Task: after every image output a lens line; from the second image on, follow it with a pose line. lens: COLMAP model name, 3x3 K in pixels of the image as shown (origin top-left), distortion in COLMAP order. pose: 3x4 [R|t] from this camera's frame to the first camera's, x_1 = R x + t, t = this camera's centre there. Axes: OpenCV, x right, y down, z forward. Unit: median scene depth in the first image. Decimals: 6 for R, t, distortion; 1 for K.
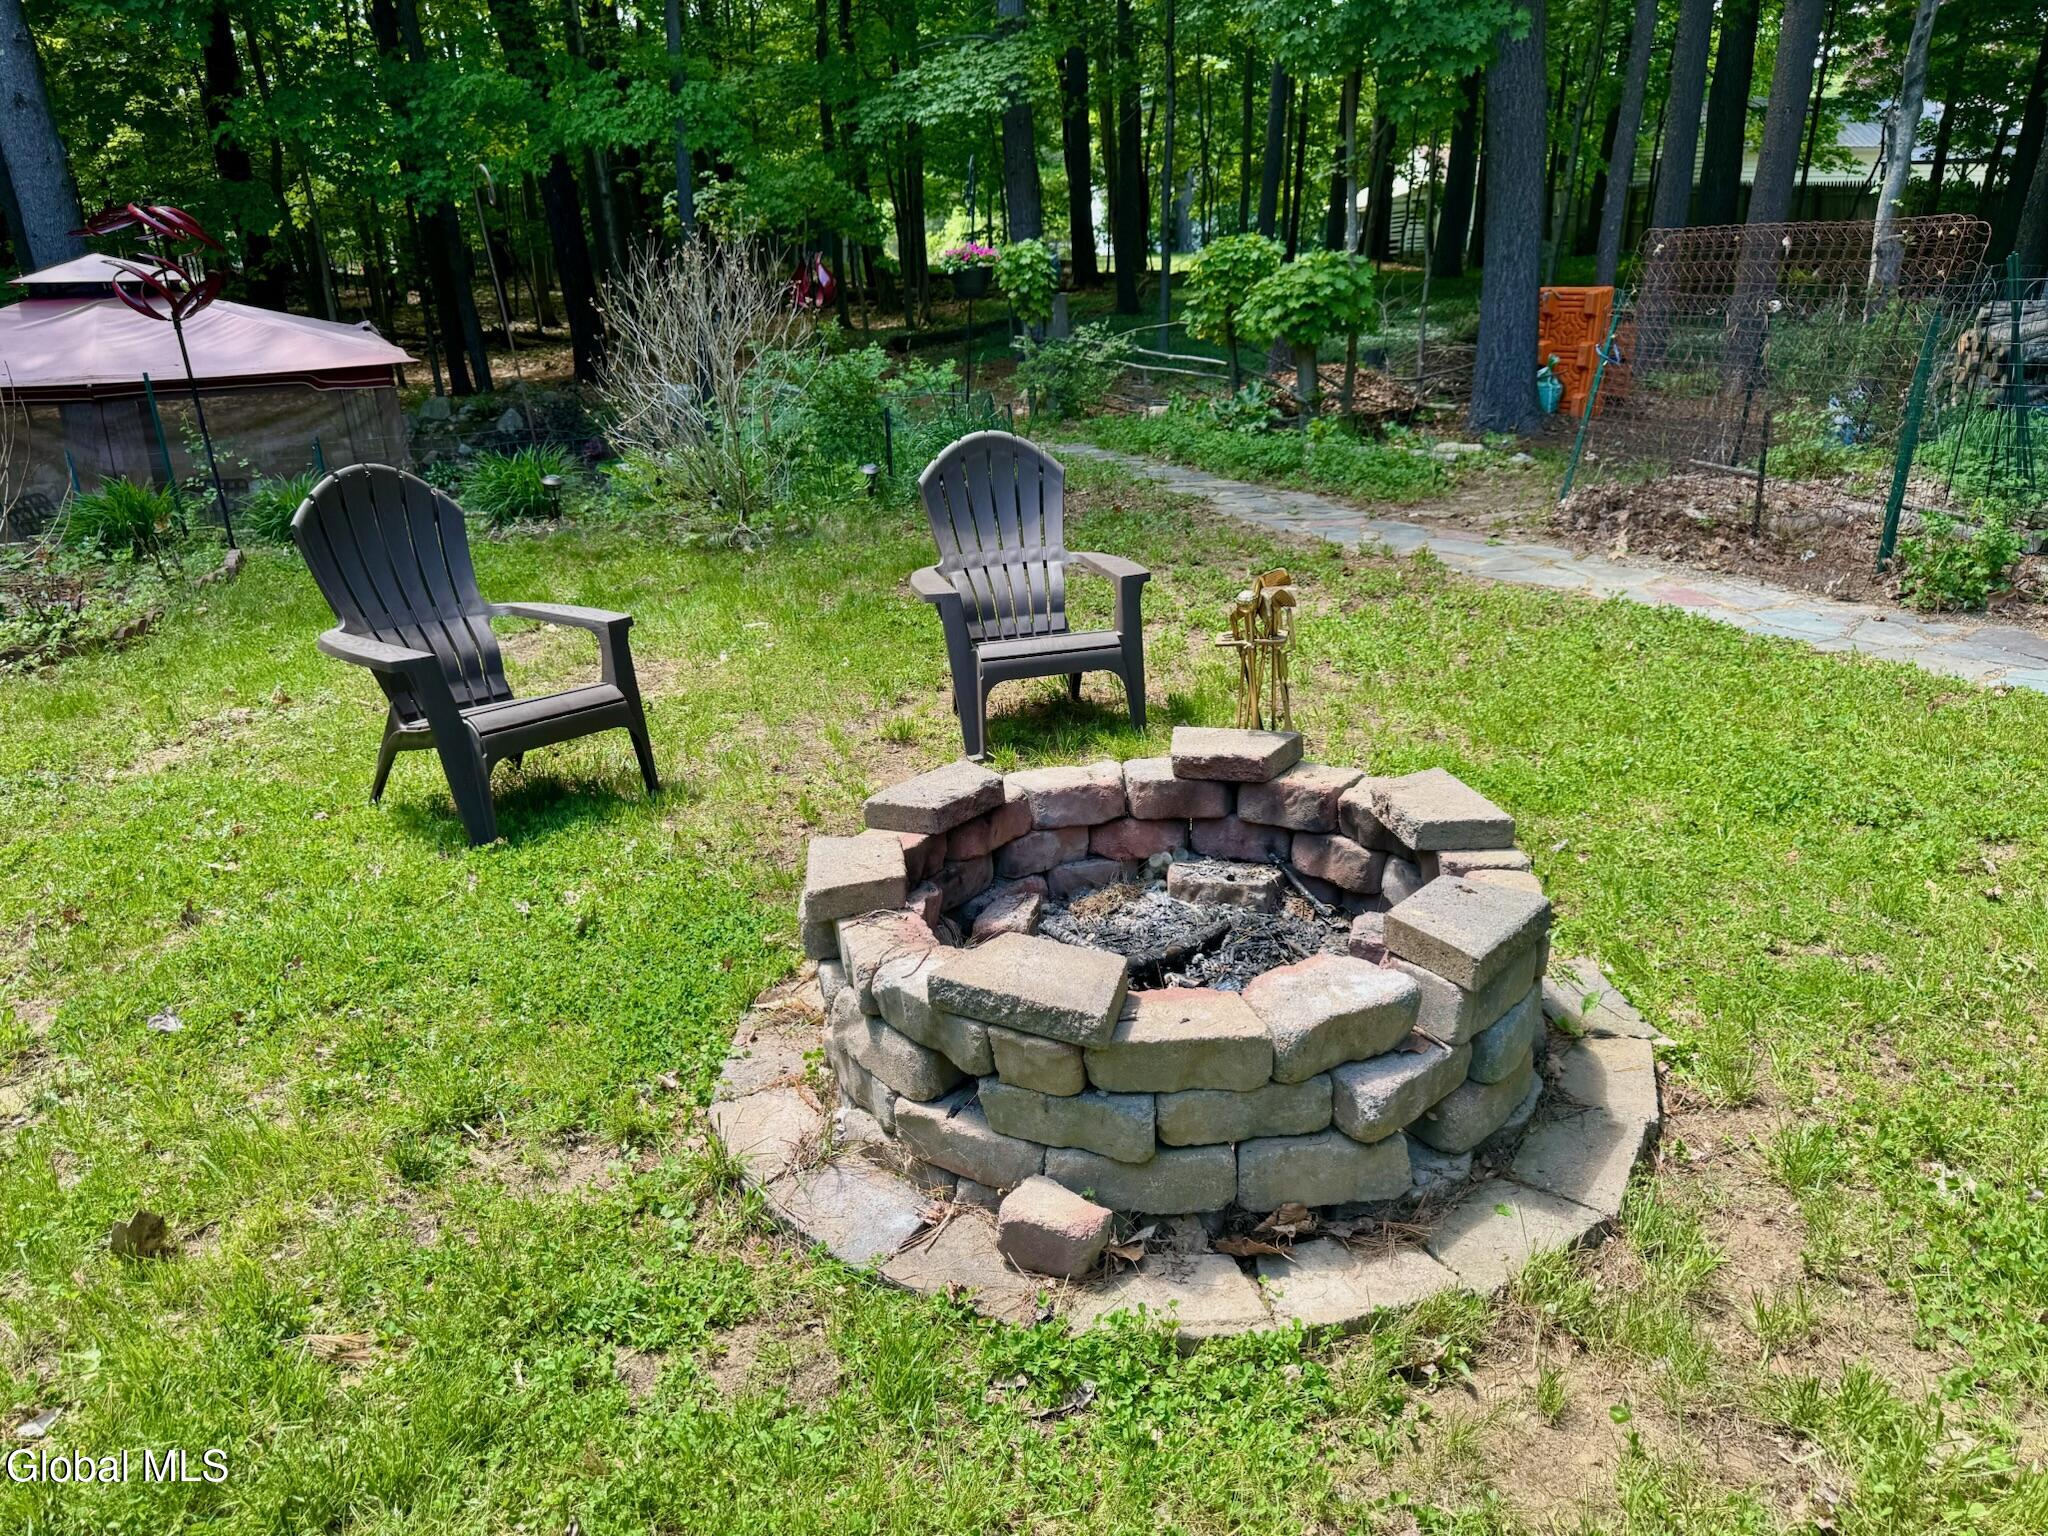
lens RADIAL K [[1444.9, 0, 1028.4], [0, 1444.9, 768.5], [0, 0, 1]] dist [0.038539, -0.043730]
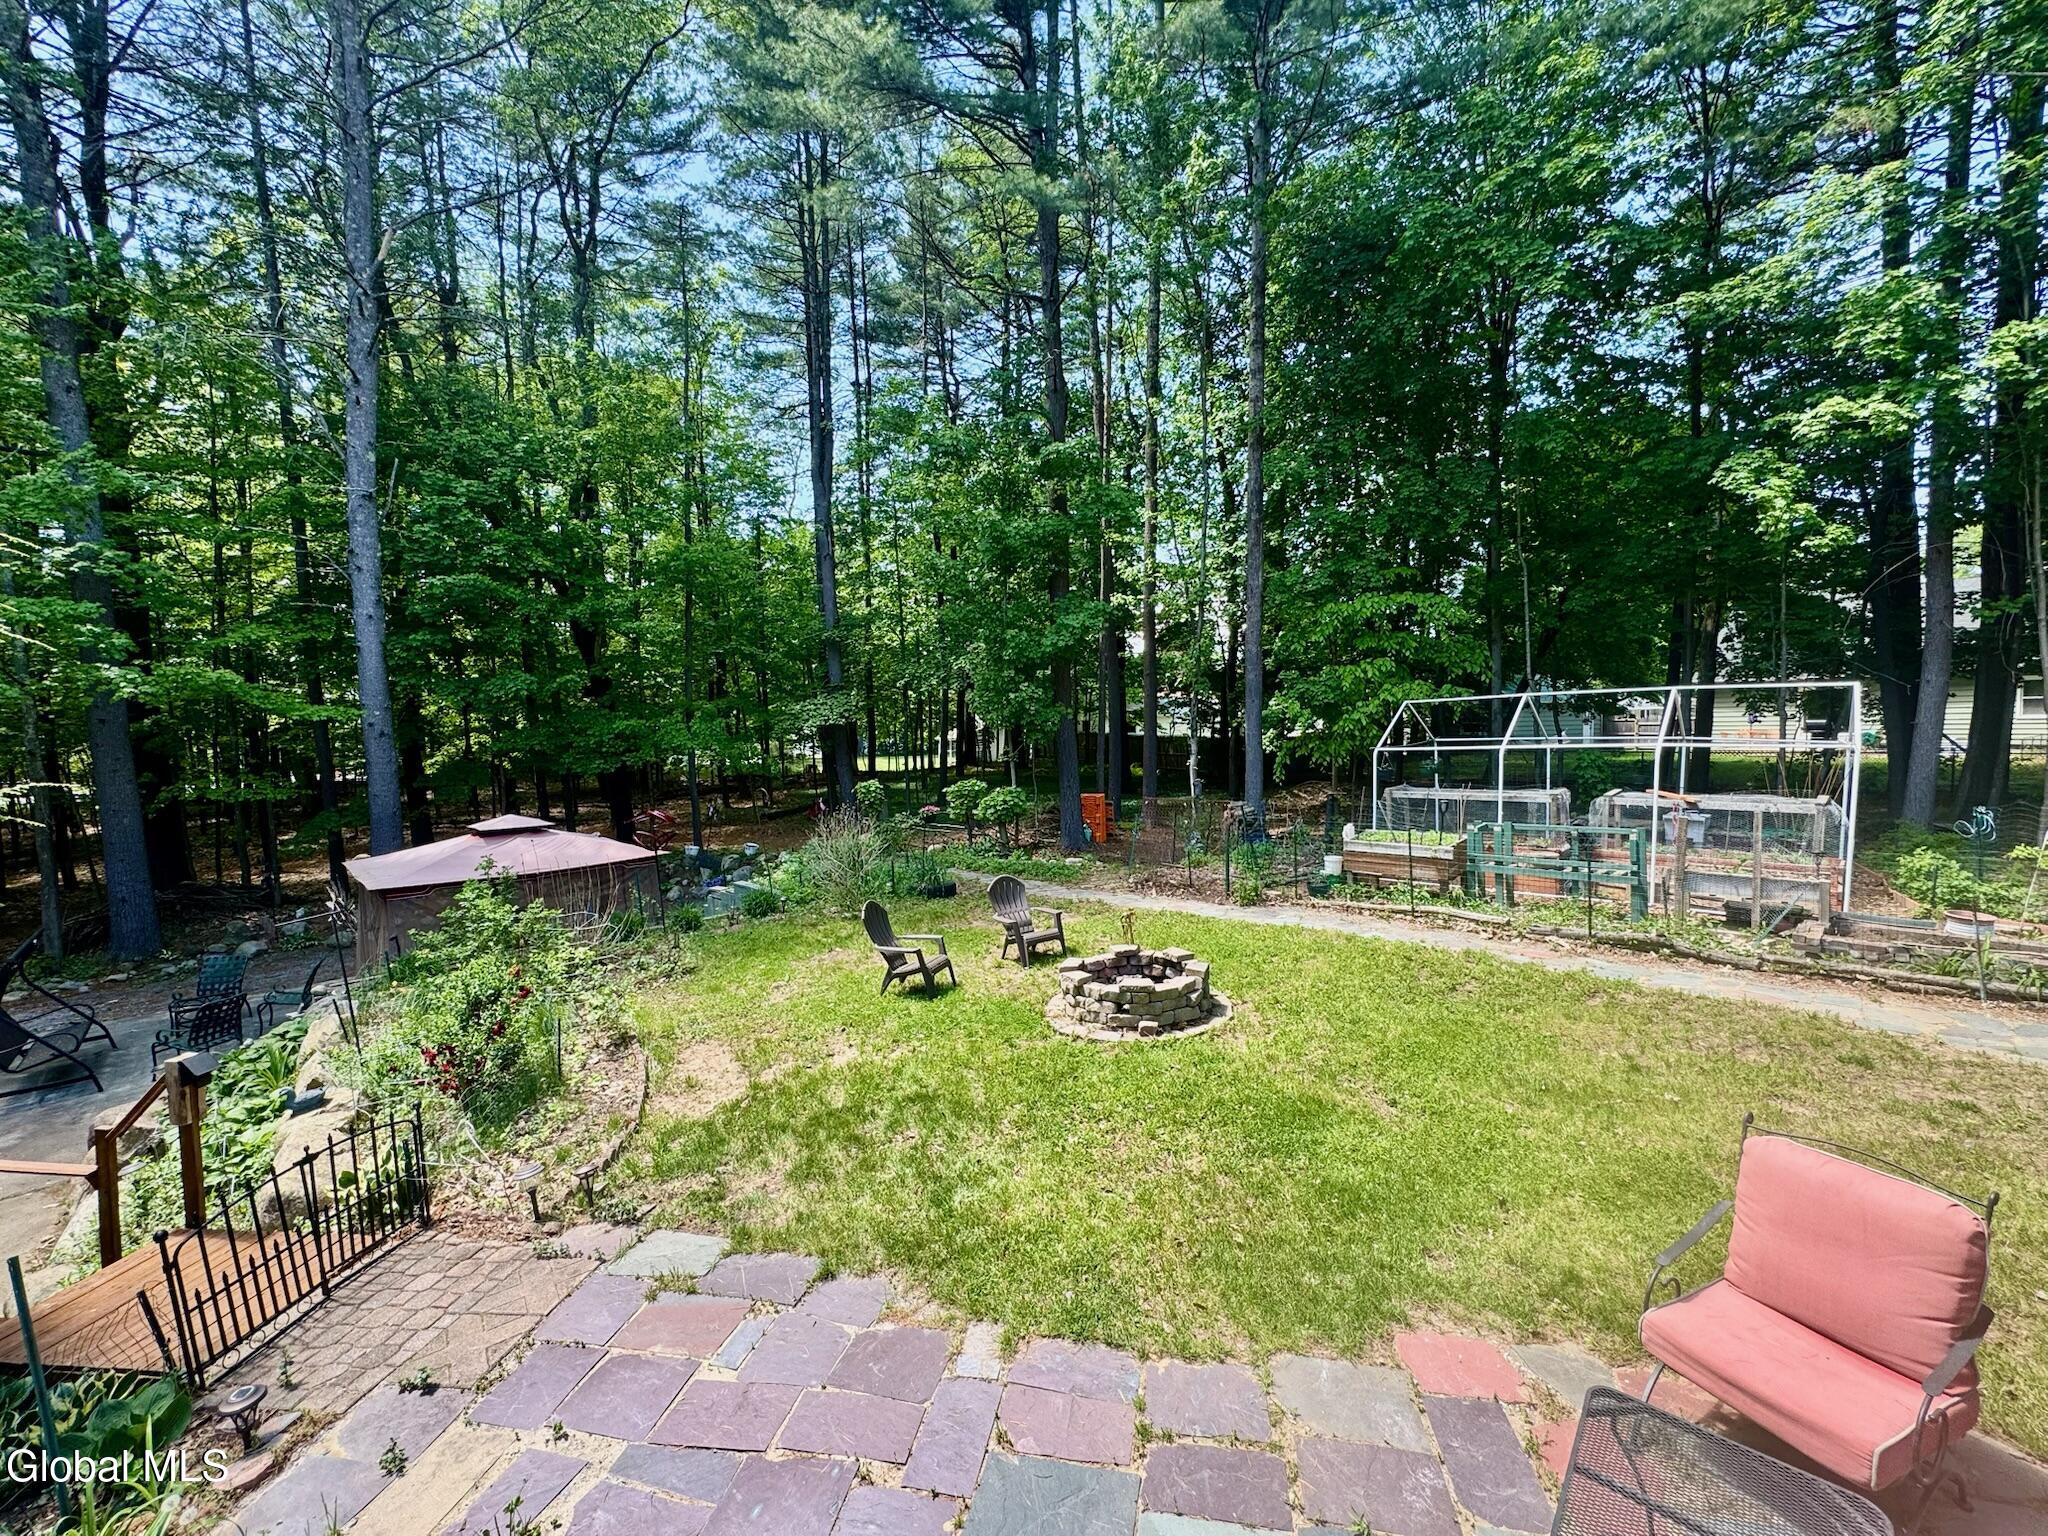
lens RADIAL K [[815.5, 0, 1023.0], [0, 815.5, 769.3], [0, 0, 1]] dist [-0.002158, 0.000816]
pose [[0.944495, -0.026919, 0.327422, -1.014060], [0.125456, 0.950659, -0.283738, 0.139251], [-0.303629, 0.309066, 0.901270, -1.406220]]
